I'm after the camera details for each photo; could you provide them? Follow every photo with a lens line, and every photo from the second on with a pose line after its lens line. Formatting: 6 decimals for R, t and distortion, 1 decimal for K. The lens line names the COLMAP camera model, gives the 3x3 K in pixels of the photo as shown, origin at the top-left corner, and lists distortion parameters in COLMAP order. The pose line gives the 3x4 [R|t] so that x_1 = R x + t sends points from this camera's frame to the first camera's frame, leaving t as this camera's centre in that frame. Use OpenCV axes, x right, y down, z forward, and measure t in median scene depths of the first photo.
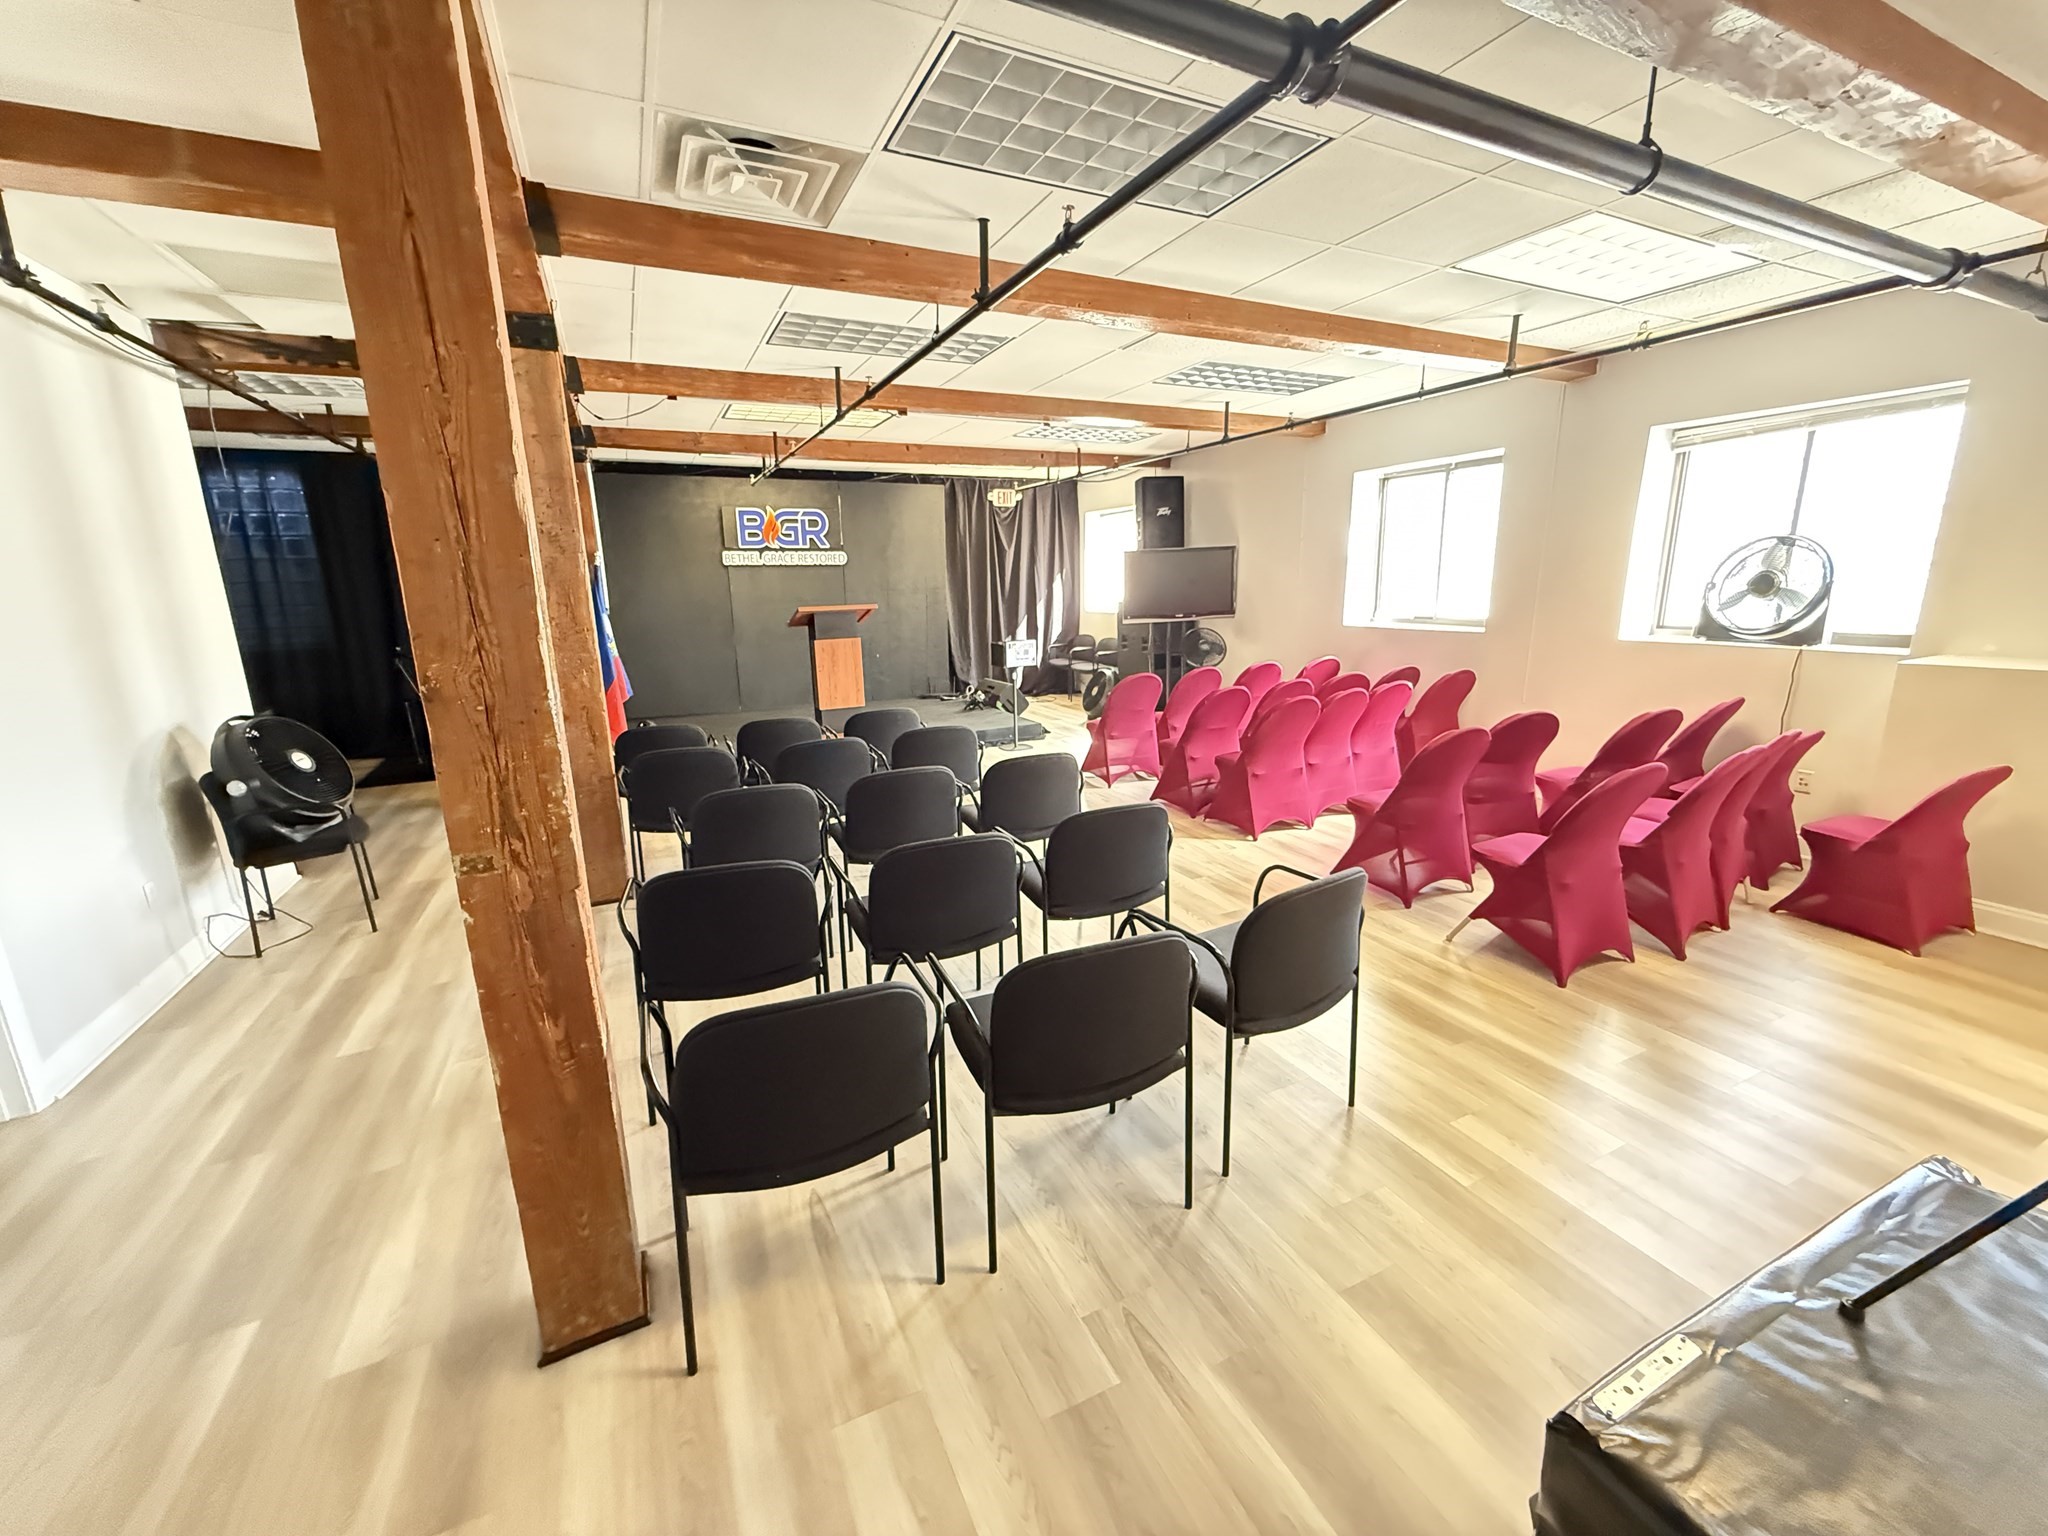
lens RADIAL K [[813.7, 0, 1024.0], [0, 813.7, 768.0], [0, 0, 1]] dist [0.015018, 0.000060]
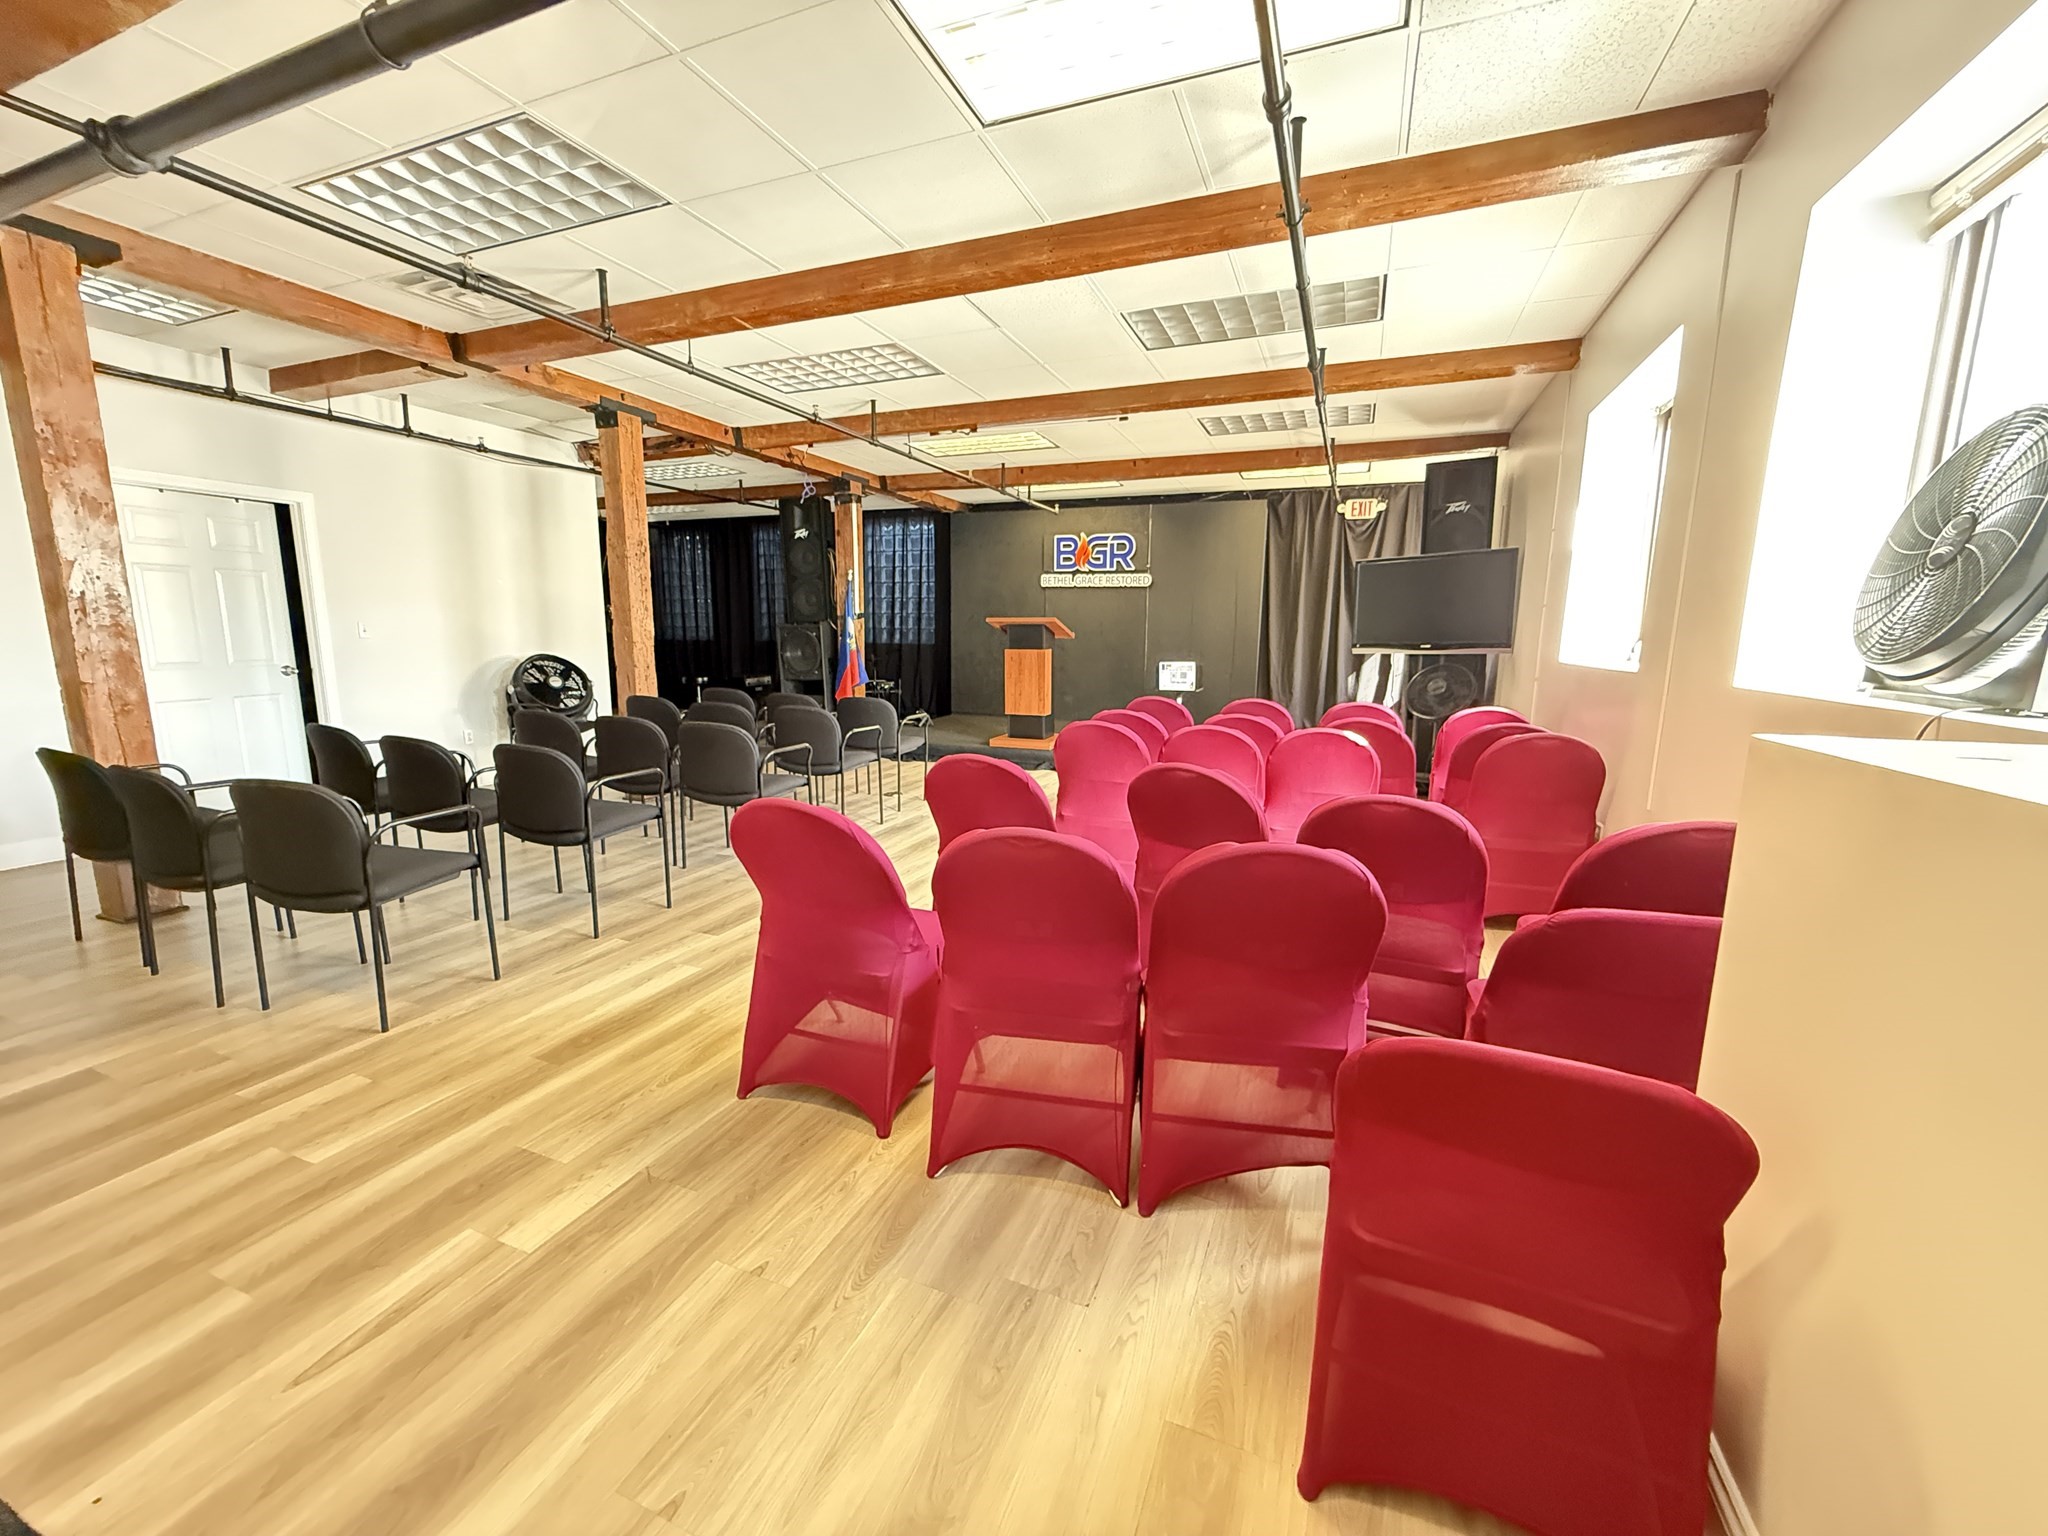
lens RADIAL K [[820.6, 0, 1024.0], [0, 820.6, 768.0], [0, 0, 1]] dist [-0.000339, 0.000062]
pose [[0.672182, 0.150580, -0.724912, 0.466744], [-0.190343, 0.981337, 0.027348, -0.029465], [0.715501, 0.119599, 0.688299, 0.231448]]
